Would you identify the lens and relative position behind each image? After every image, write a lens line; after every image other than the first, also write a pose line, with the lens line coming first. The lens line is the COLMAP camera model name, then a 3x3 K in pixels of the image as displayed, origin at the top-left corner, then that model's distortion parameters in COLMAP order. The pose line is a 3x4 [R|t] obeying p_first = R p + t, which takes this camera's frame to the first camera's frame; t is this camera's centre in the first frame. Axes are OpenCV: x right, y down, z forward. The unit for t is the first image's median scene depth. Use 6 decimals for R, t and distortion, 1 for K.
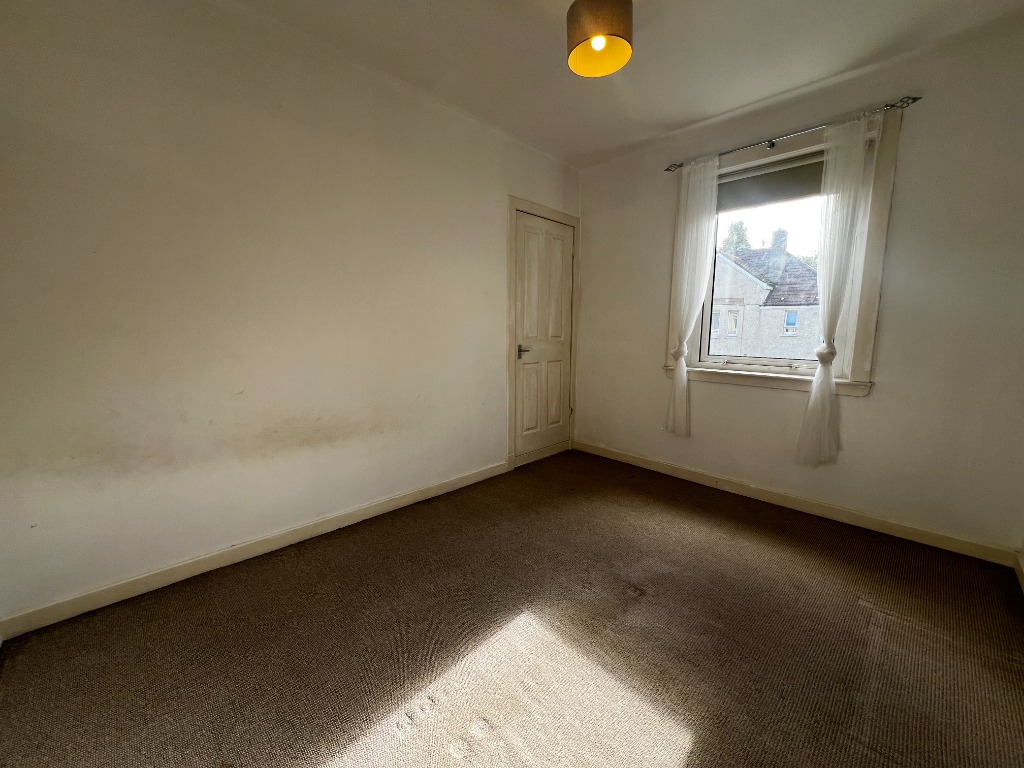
lens RADIAL K [[408.2, 0, 507.9], [0, 408.2, 380.8], [0, 0, 1]] dist [-0.000224, 0.000262]
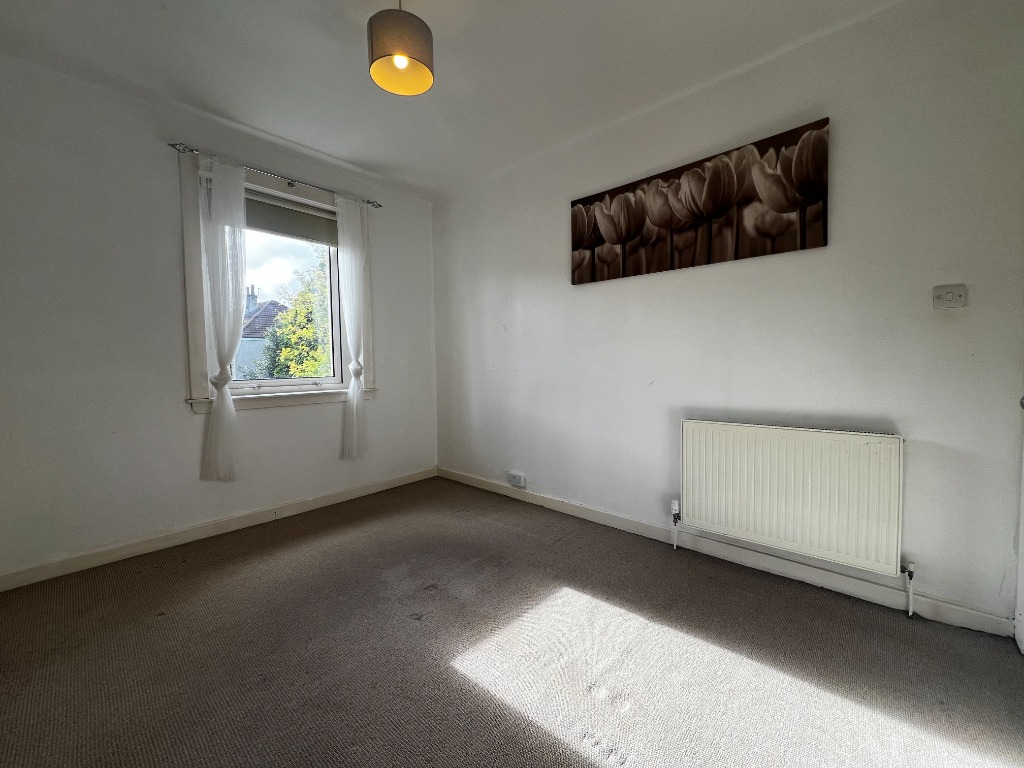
lens RADIAL K [[410.4, 0, 509.9], [0, 410.4, 382.3], [0, 0, 1]] dist [-0.000657, -0.000136]
pose [[-0.060283, -0.060120, 0.996369, -0.510054], [0.143634, 0.987274, 0.068261, -0.041297], [-0.987793, 0.147228, -0.050881, 0.535869]]
